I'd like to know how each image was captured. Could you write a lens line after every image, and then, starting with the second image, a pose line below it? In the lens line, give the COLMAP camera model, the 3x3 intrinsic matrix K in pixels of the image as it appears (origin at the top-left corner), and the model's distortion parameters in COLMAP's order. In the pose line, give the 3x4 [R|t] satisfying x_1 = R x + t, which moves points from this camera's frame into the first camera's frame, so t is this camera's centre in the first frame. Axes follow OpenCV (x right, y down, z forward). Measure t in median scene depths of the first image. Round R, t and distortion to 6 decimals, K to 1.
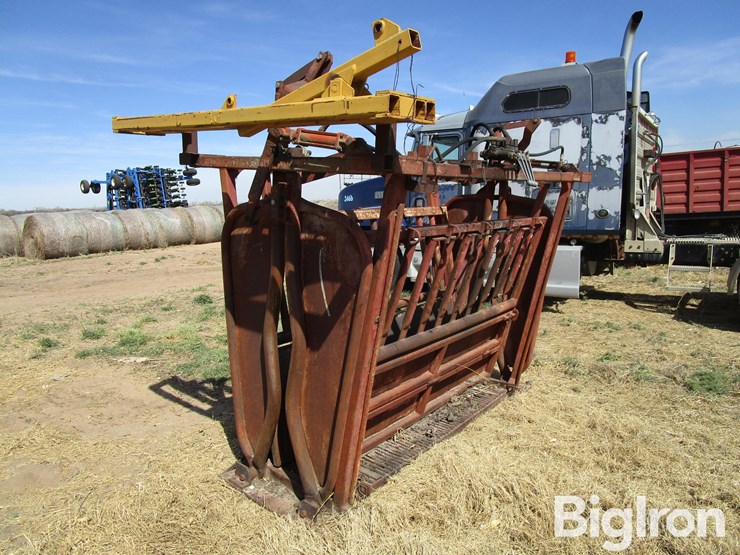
lens RADIAL K [[528.6, 0, 363.8], [0, 528.6, 280.3], [0, 0, 1]] dist [-0.024319, 0.008388]
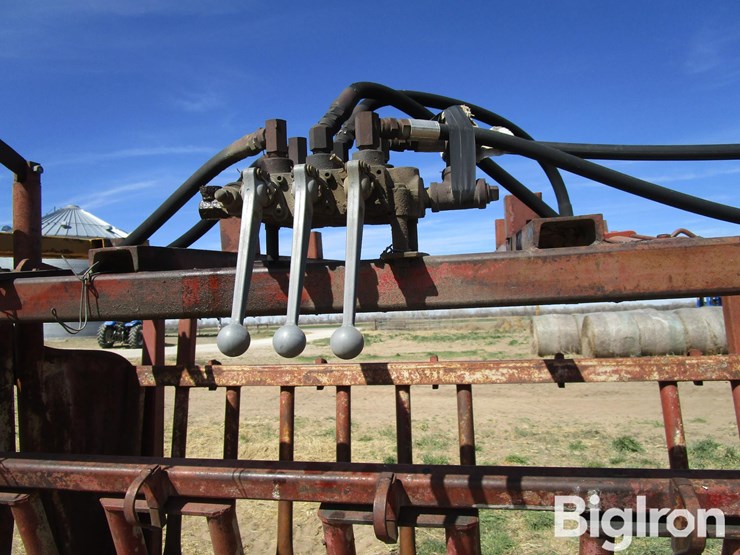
lens RADIAL K [[528.6, 0, 370.0], [0, 528.6, 274.8], [0, 0, 1]] dist [-0.024319, 0.008388]
pose [[0.481053, -0.063880, -0.874361, 0.234241], [-0.101843, 0.986517, -0.128106, -0.086743], [0.870756, 0.150674, 0.468061, 0.440839]]
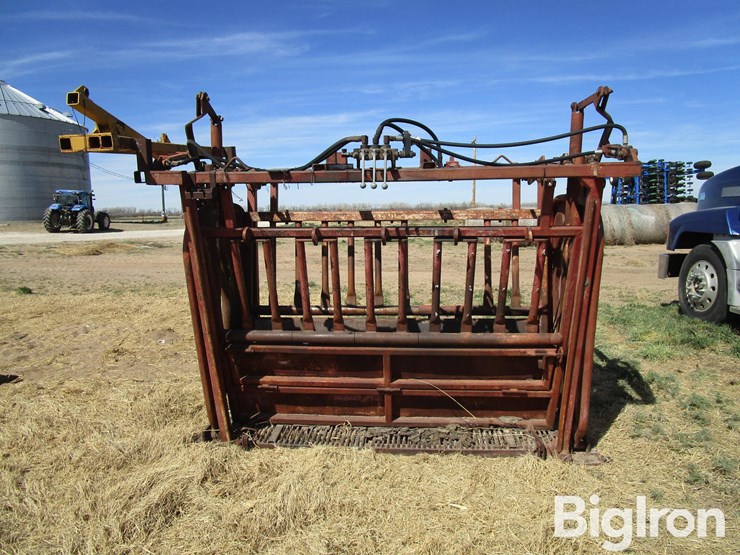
lens RADIAL K [[528.6, 0, 375.0], [0, 528.6, 280.2], [0, 0, 1]] dist [-0.024319, 0.008388]
pose [[0.581874, 0.125877, -0.803479, 0.497093], [-0.118150, 0.990552, 0.069621, -0.042190], [0.804651, 0.054421, 0.591249, 0.232742]]
